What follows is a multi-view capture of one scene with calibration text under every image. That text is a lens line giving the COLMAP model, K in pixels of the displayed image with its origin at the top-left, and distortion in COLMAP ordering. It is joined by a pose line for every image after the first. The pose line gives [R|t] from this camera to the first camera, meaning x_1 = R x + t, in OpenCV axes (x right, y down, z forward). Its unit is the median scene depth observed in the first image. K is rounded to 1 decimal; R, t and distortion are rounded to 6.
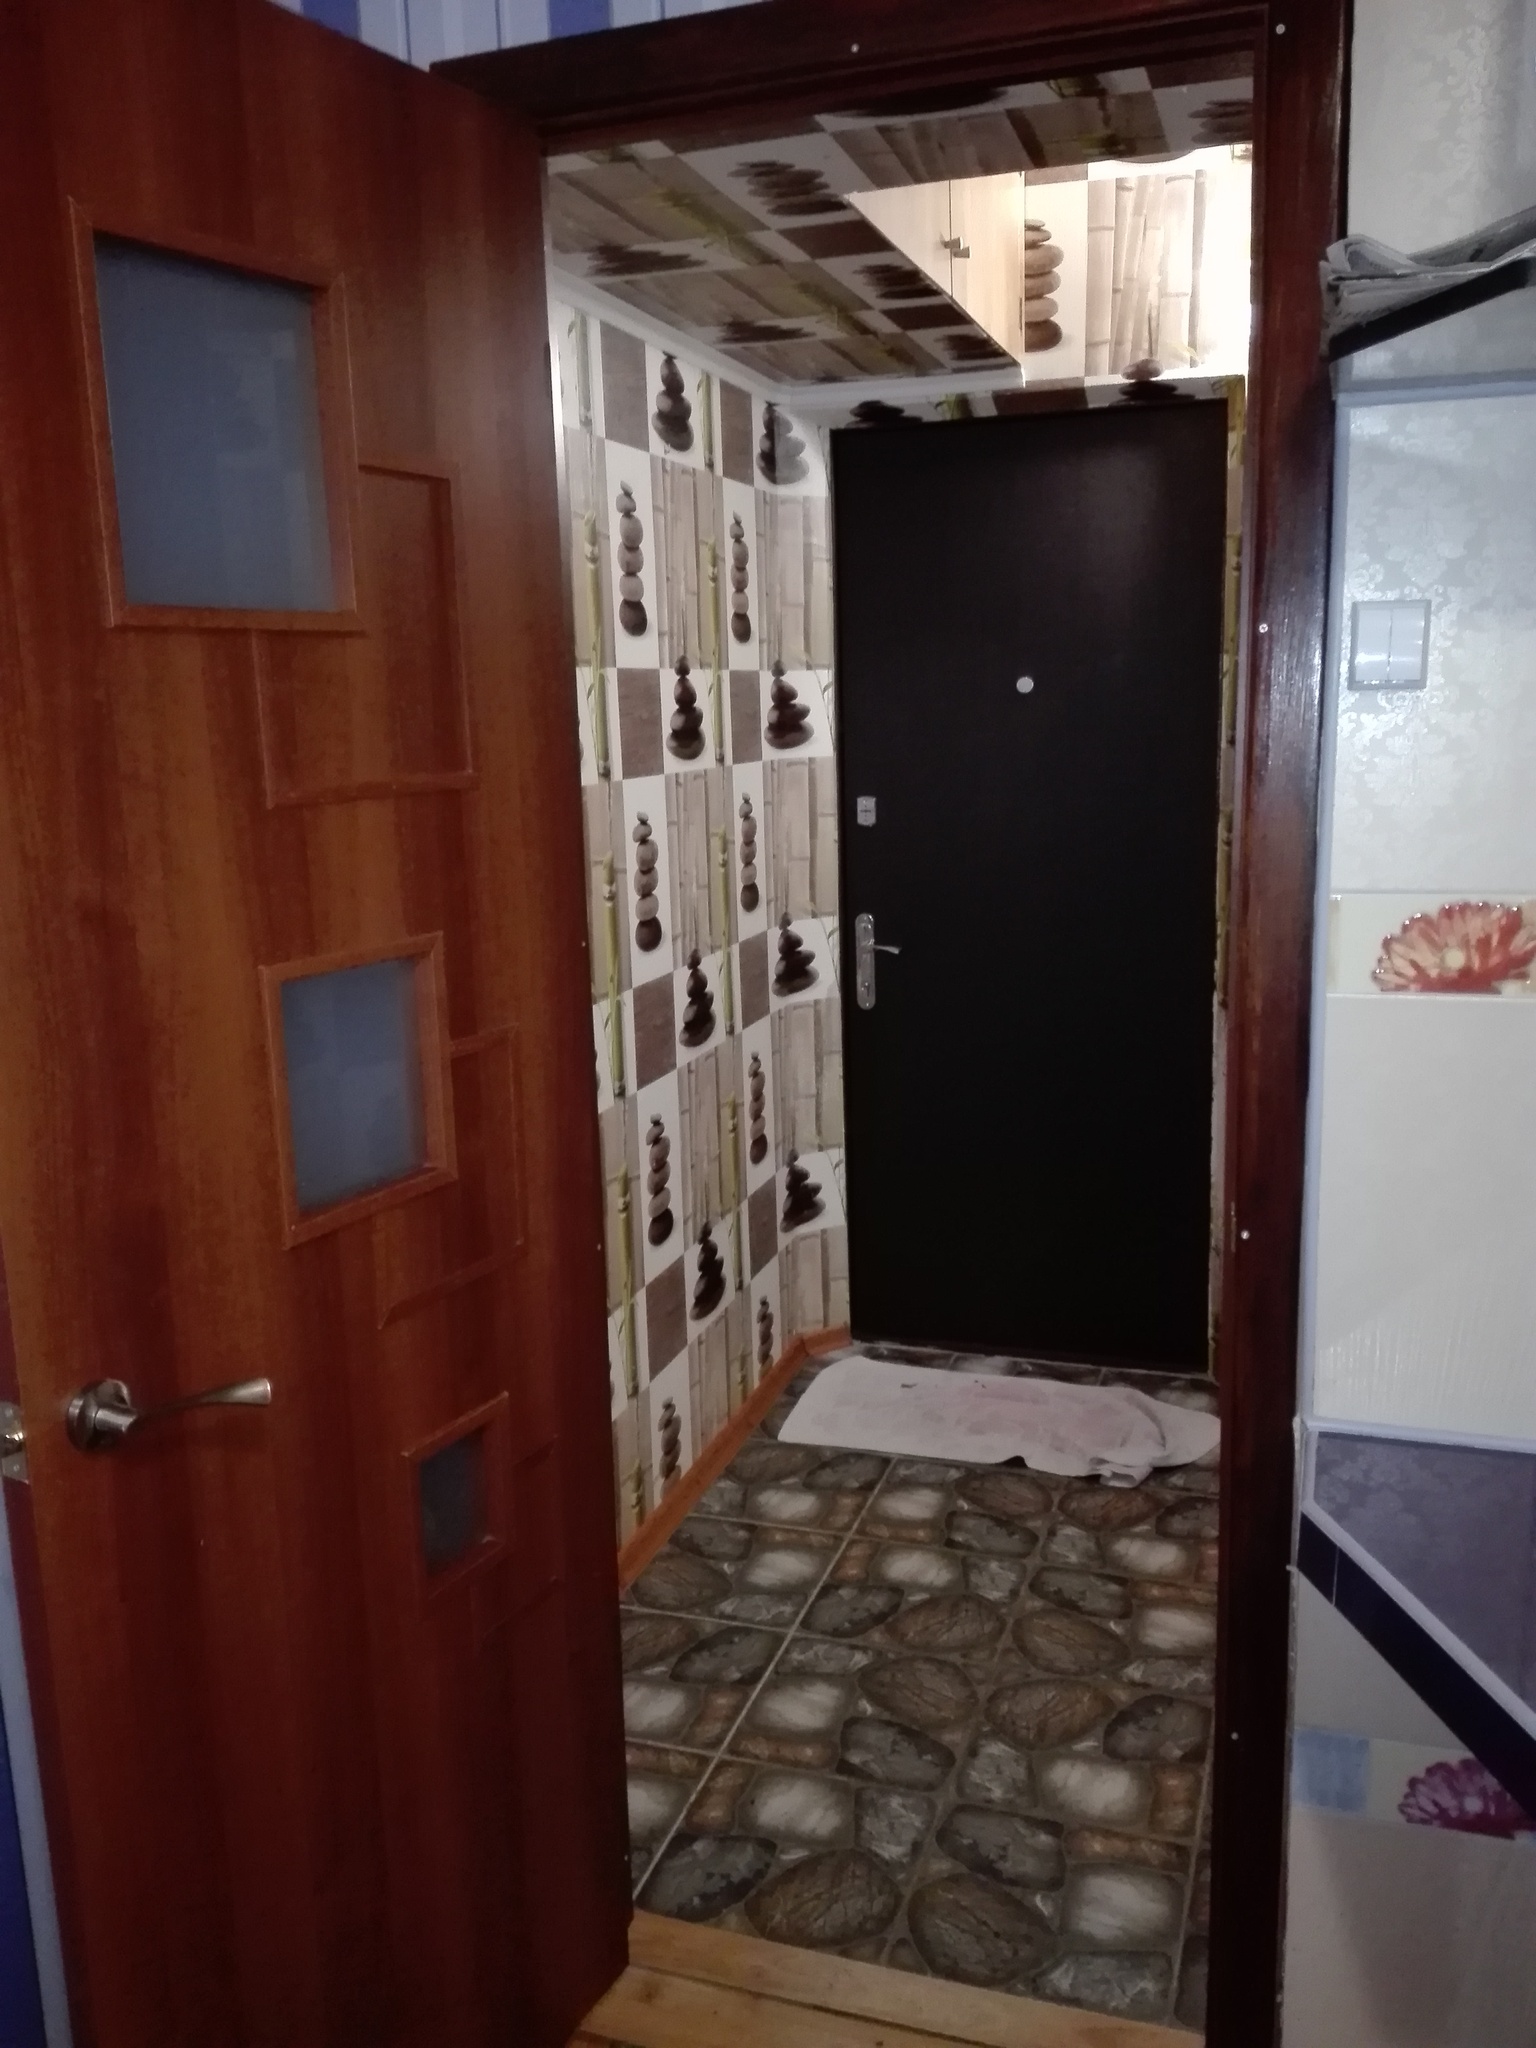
lens RADIAL K [[1651.9, 0, 775.9], [0, 1651.9, 1028.4], [0, 0, 1]] dist [0.061479, -0.007170]
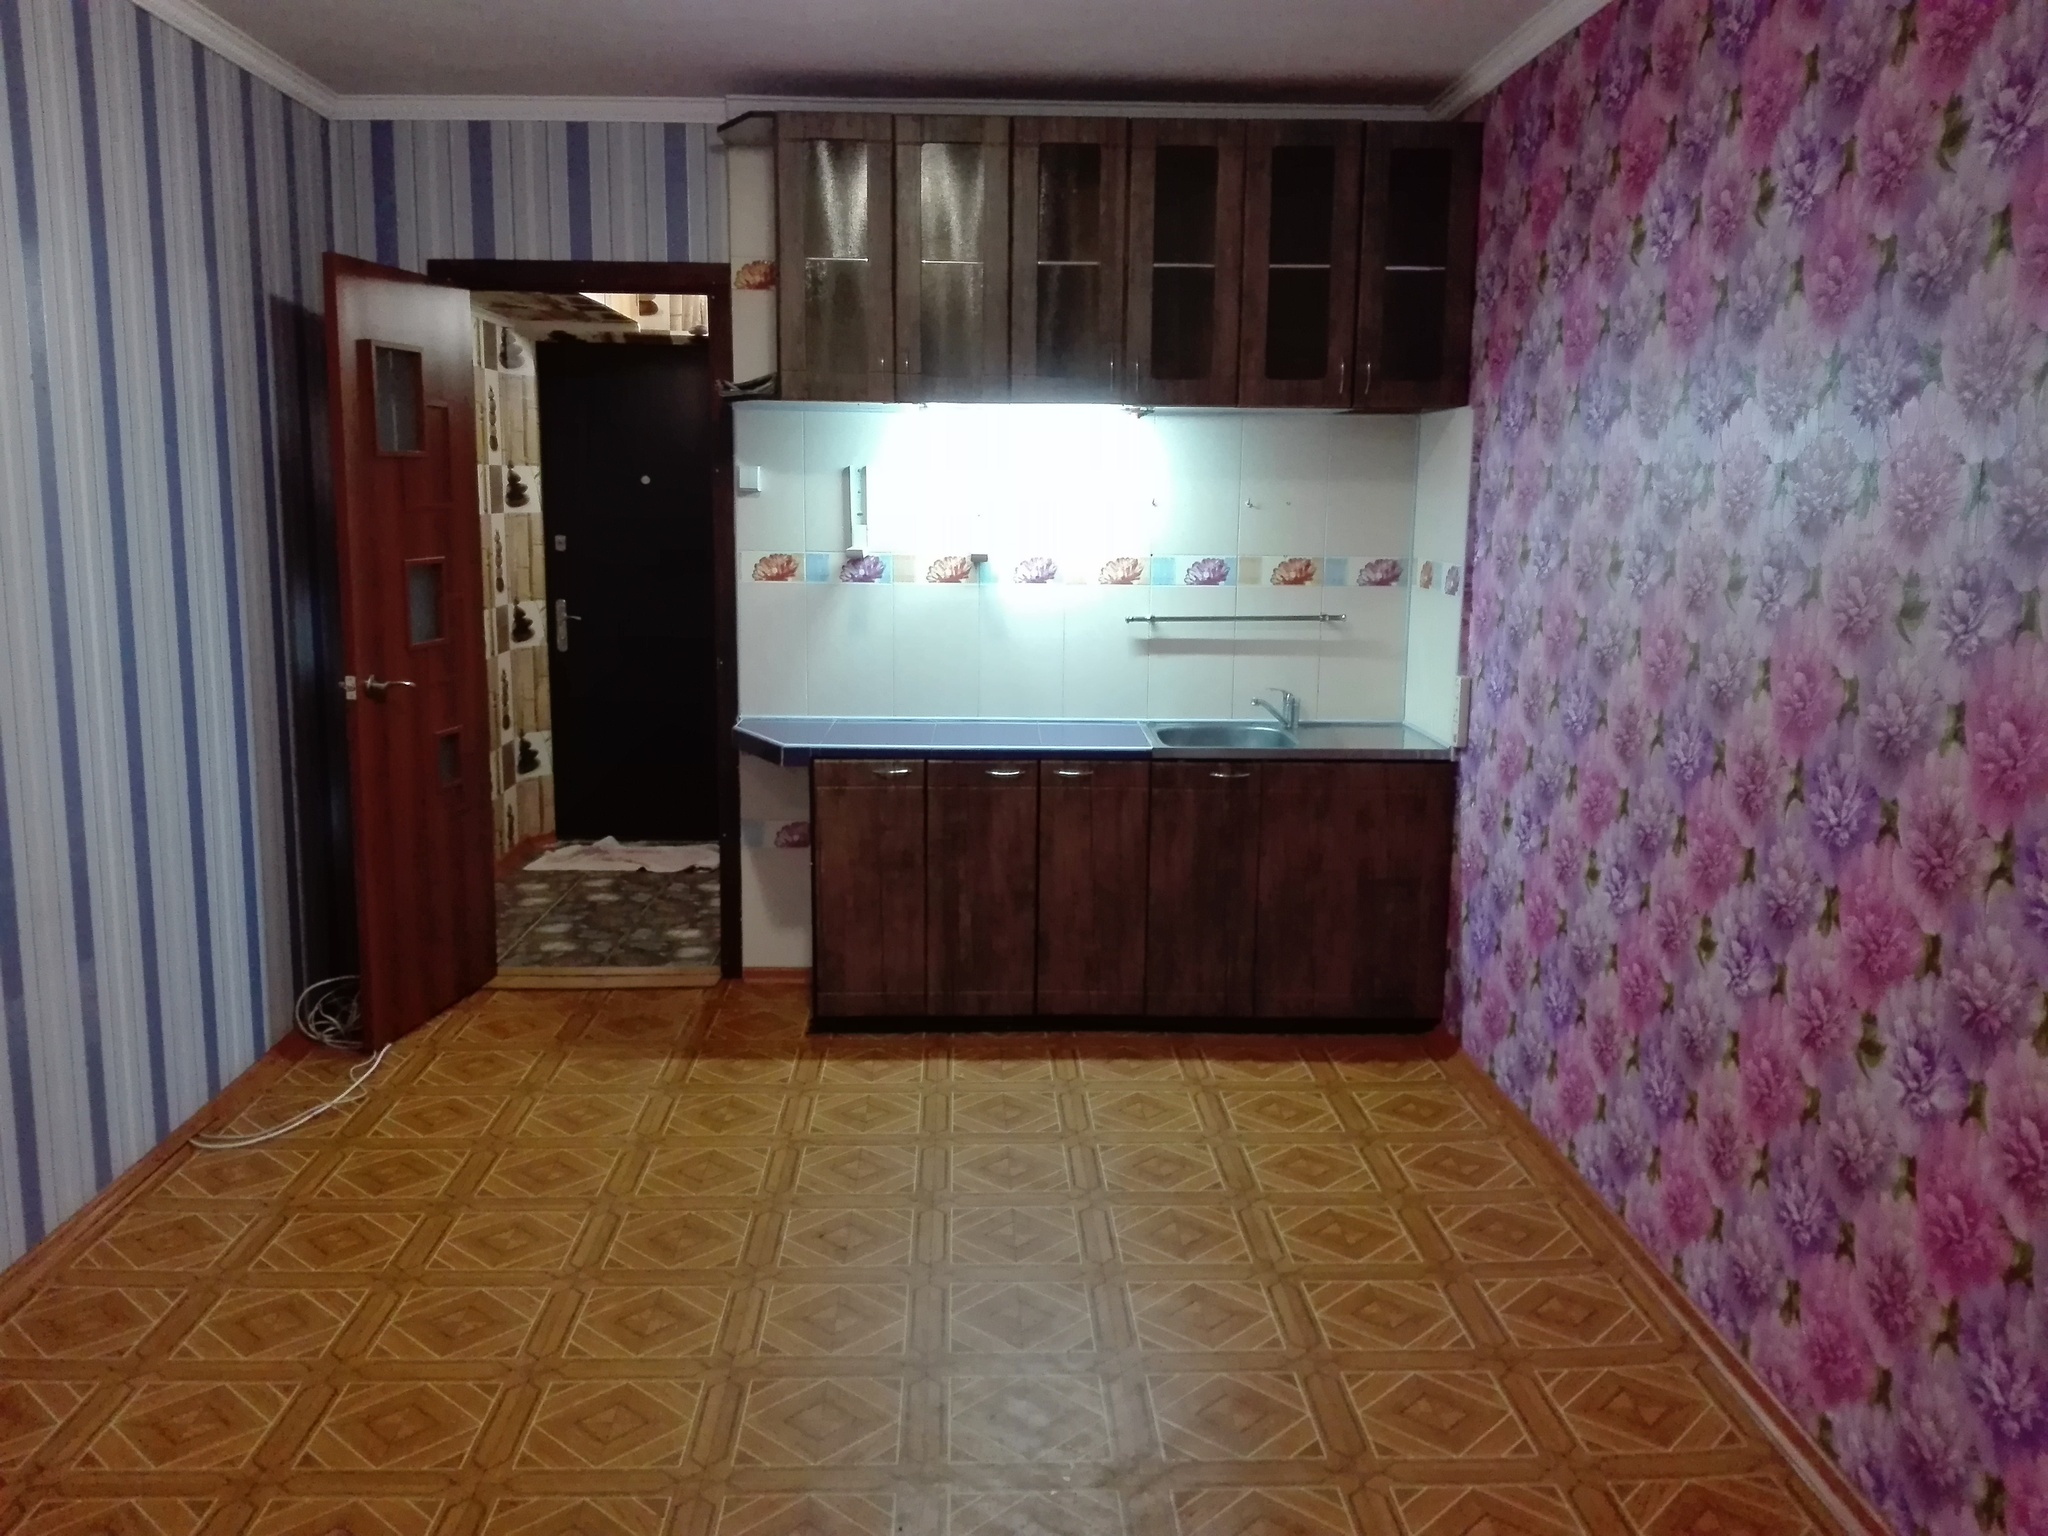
lens RADIAL K [[1651.9, 0, 1026.2], [0, 1651.9, 757.3], [0, 0, 1]] dist [0.061479, -0.007170]
pose [[0.933241, -0.018464, 0.358776, -0.136662], [0.033486, 0.998801, -0.035702, 0.201167], [-0.357686, 0.045333, 0.932741, -0.954604]]
